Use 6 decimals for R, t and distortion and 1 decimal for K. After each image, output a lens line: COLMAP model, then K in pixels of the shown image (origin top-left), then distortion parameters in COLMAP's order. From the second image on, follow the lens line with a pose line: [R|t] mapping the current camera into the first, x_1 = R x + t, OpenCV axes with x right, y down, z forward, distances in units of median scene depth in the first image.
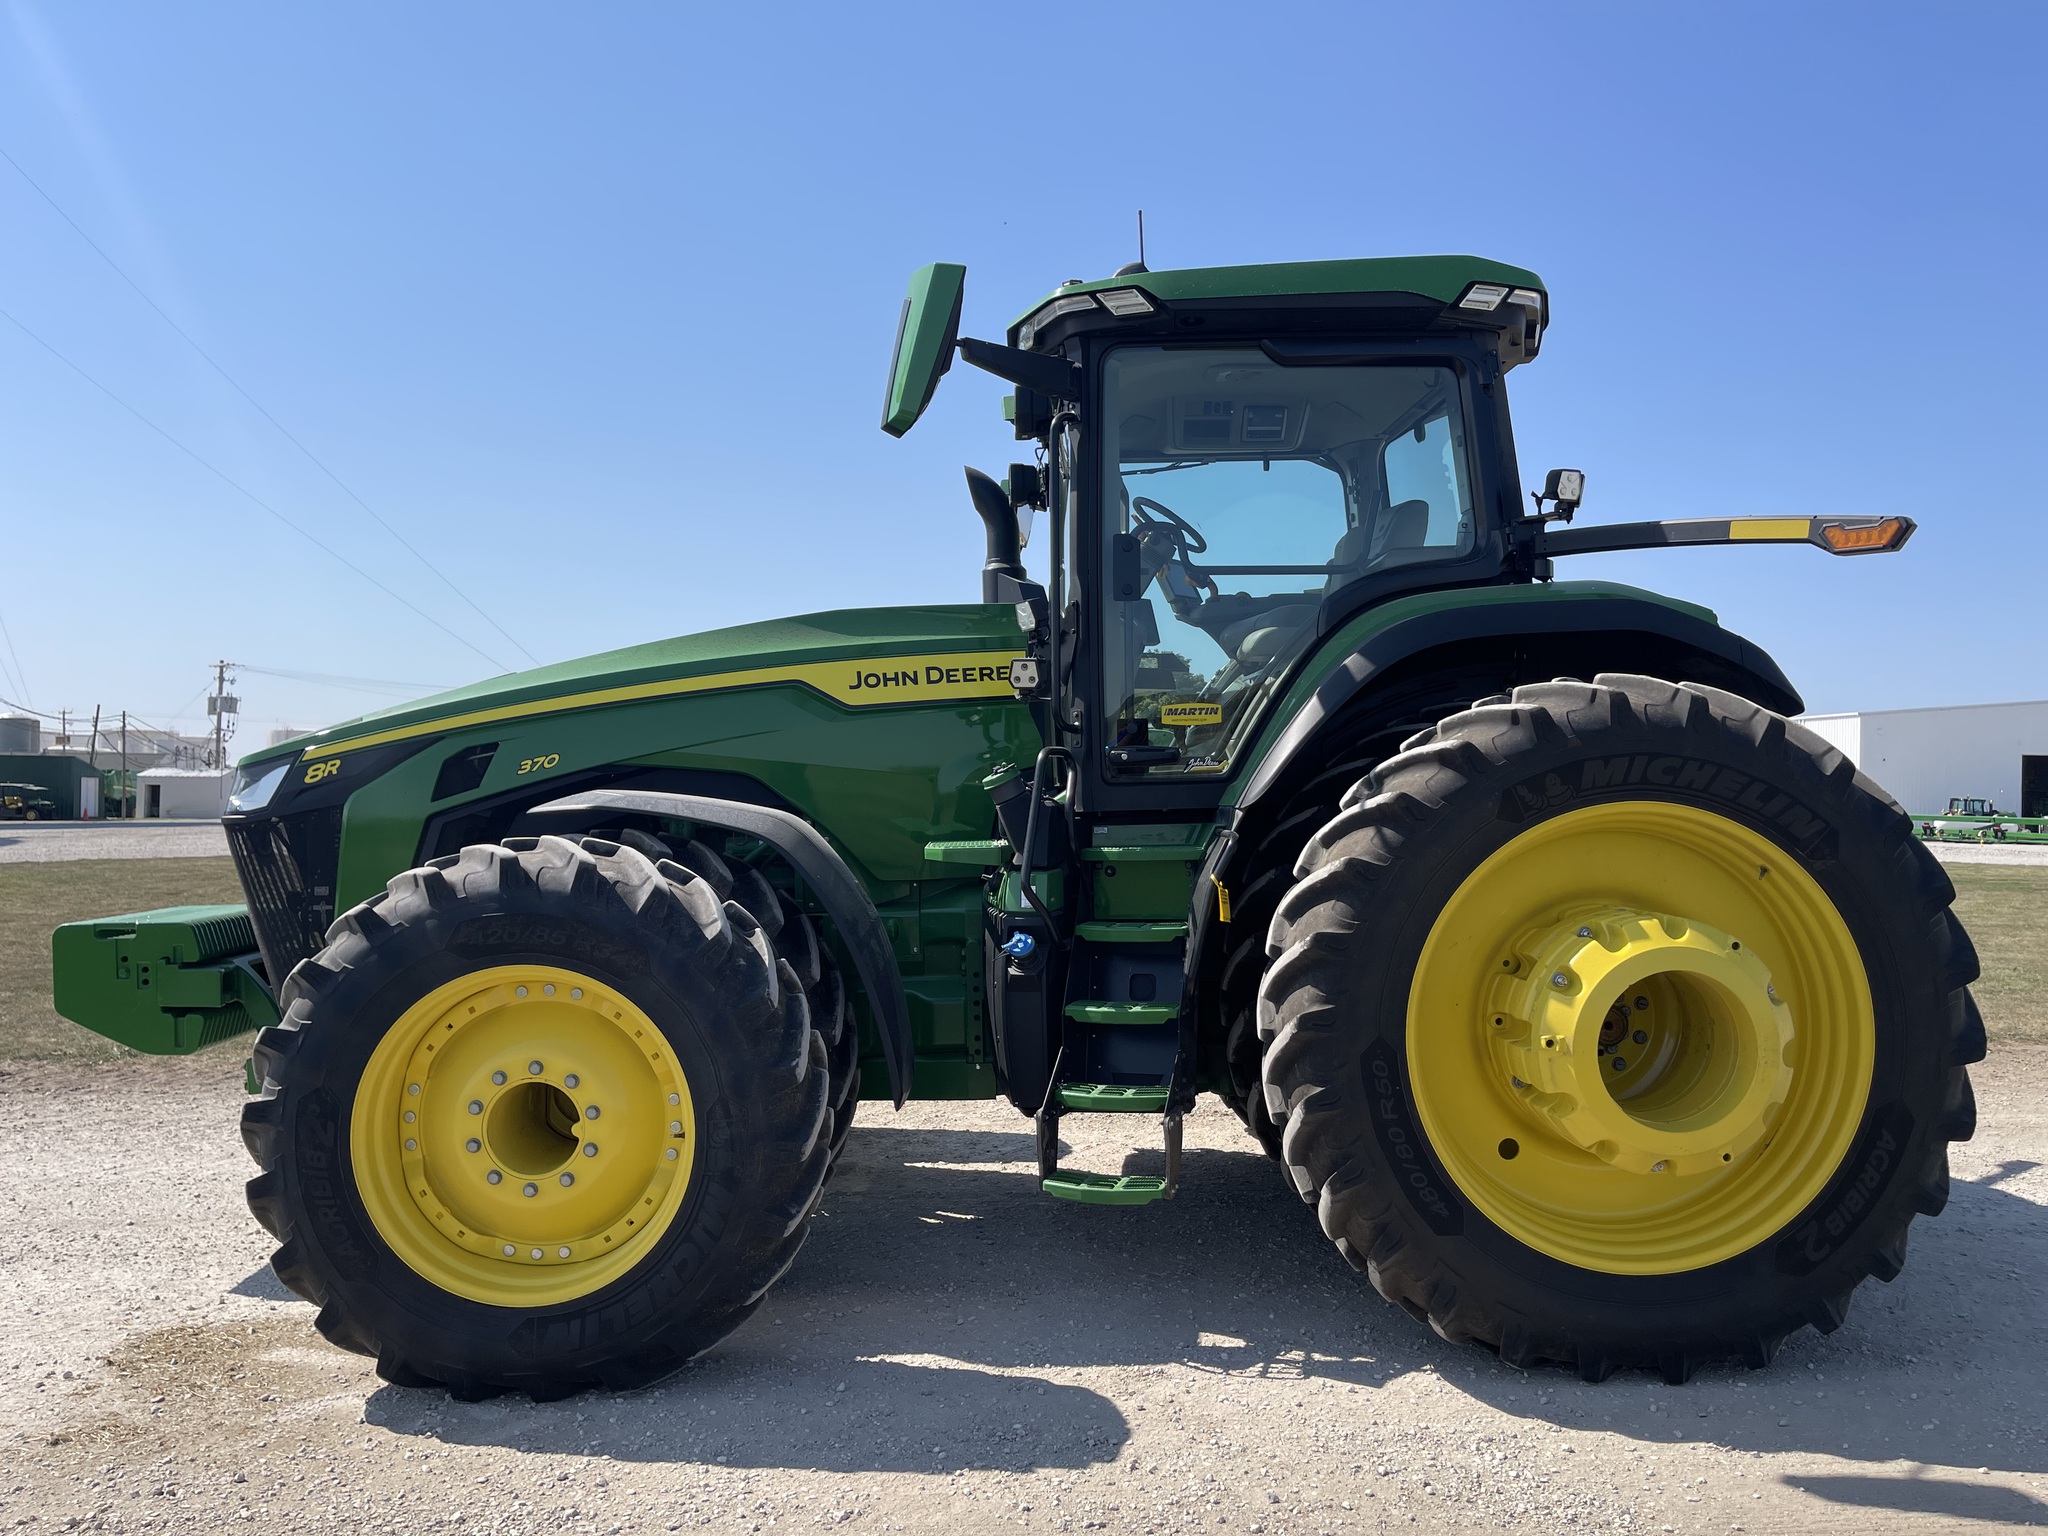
lens RADIAL K [[1561.4, 0, 1031.5], [0, 1561.4, 785.2], [0, 0, 1]] dist [0.044645, -0.054820]
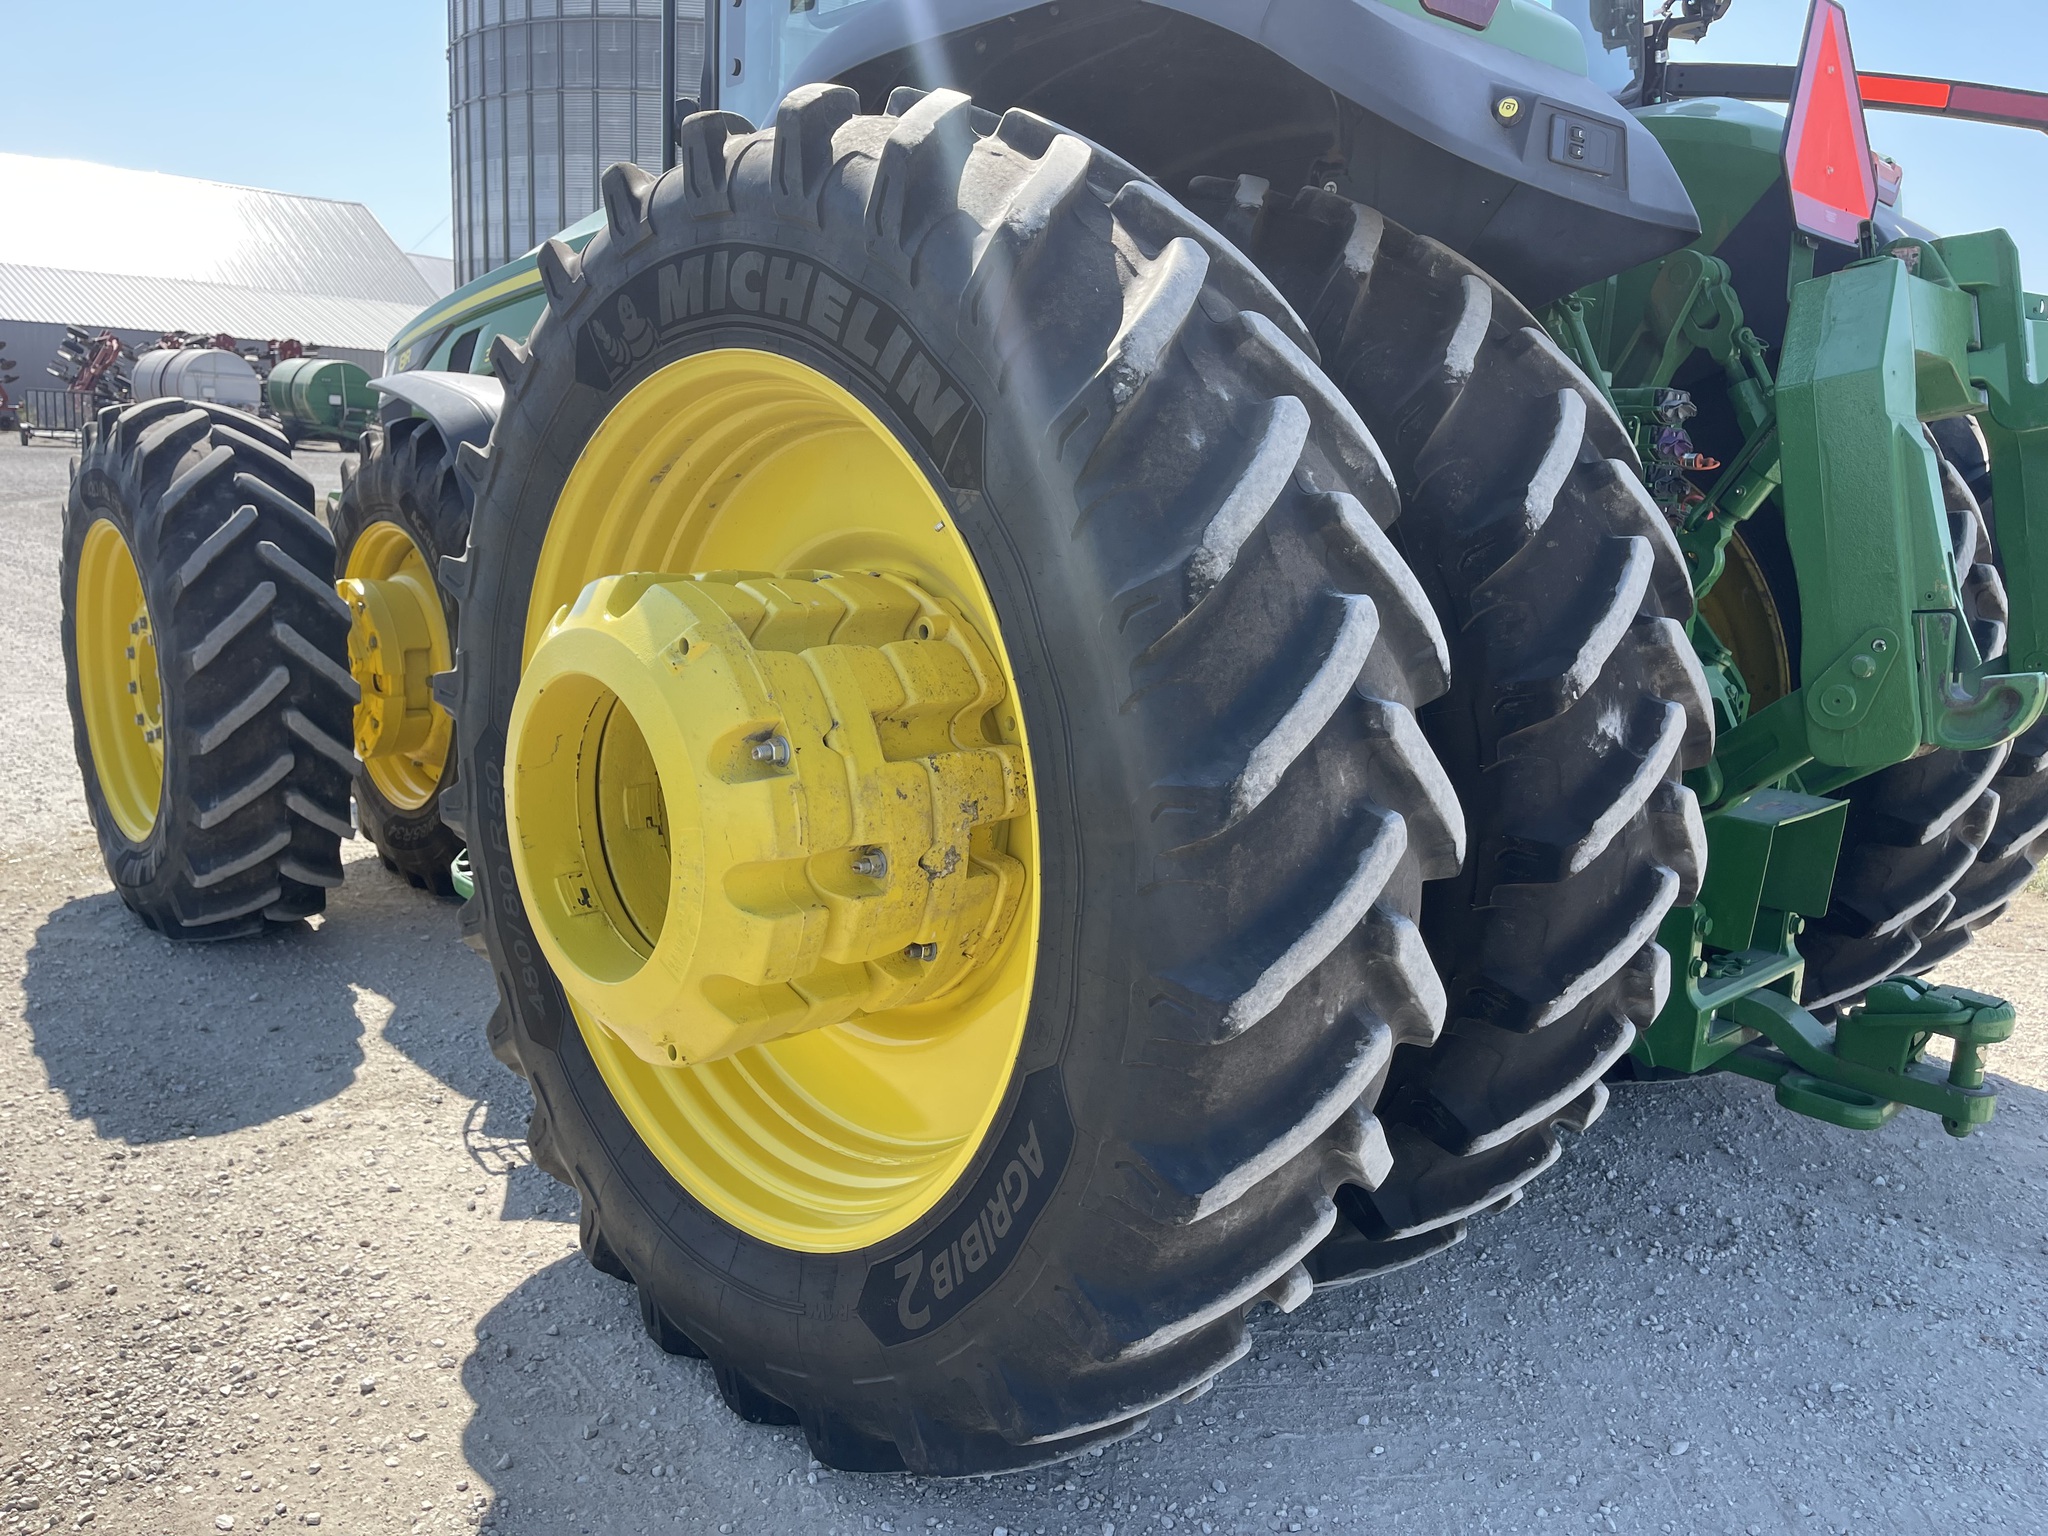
lens RADIAL K [[1561.4, 0, 1041.4], [0, 1561.4, 788.3], [0, 0, 1]] dist [0.044645, -0.054820]
pose [[0.666984, 0.189641, -0.720534, 0.819024], [-0.047692, 0.975949, 0.212718, 0.035218], [0.743544, -0.107516, 0.659986, 0.712011]]
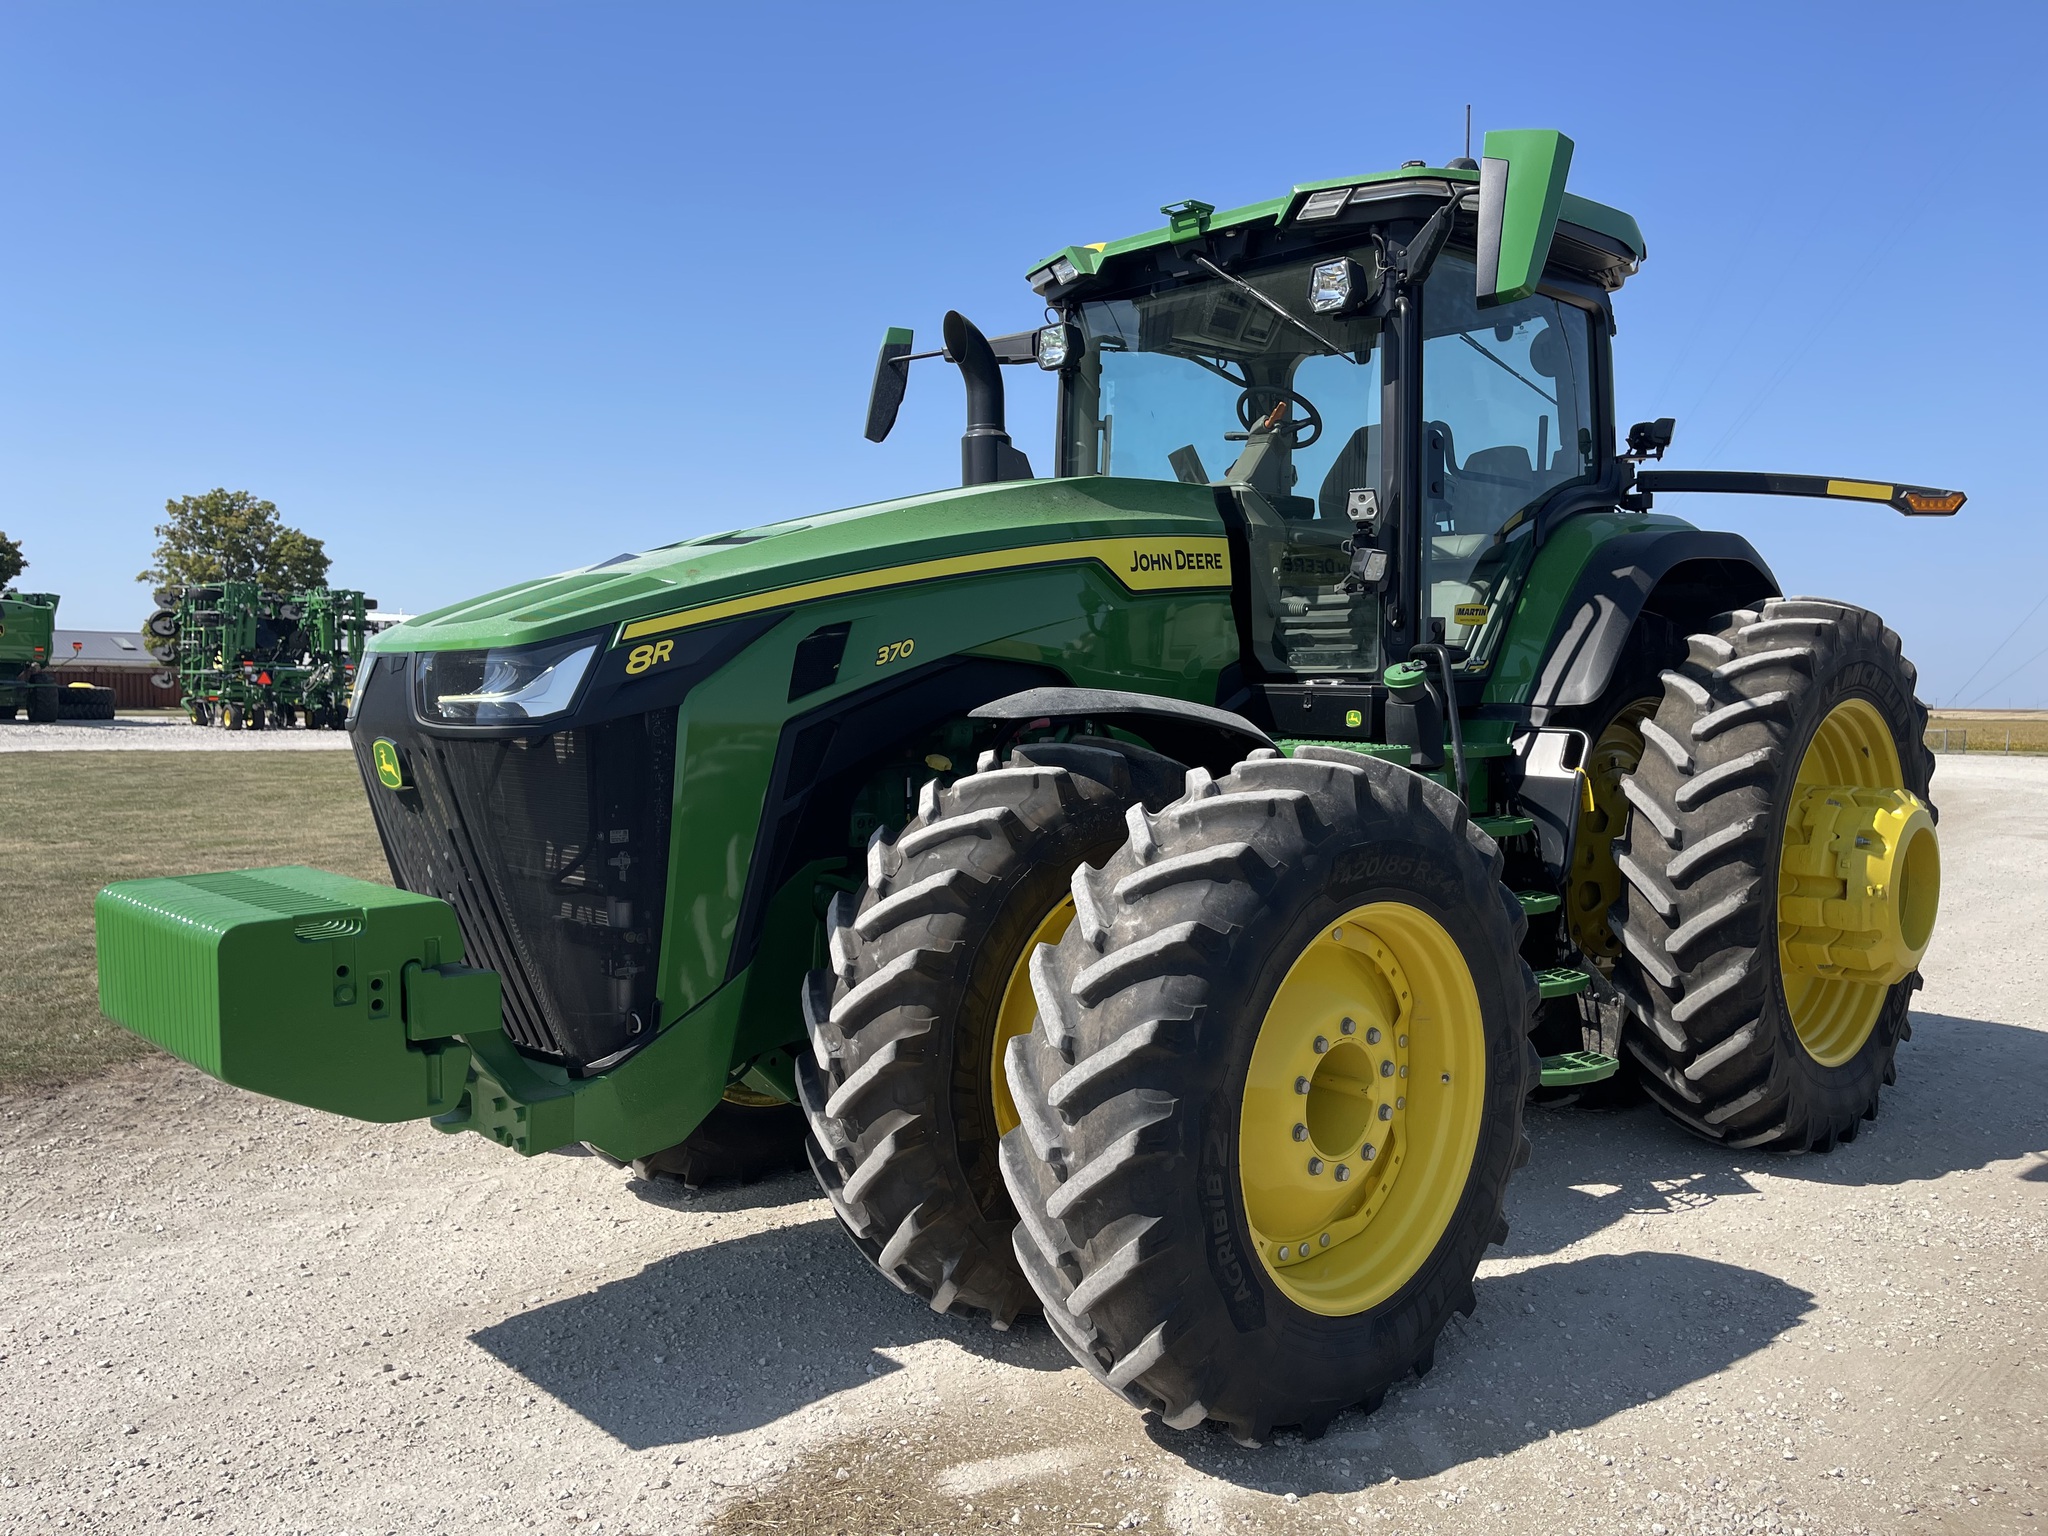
lens RADIAL K [[1561.4, 0, 1021.2], [0, 1561.4, 775.1], [0, 0, 1]] dist [0.044645, -0.054820]
pose [[0.746993, -0.034847, 0.663918, -0.939553], [-0.008659, 0.998031, 0.062126, -0.001712], [-0.664776, -0.052156, 0.745220, 0.482802]]
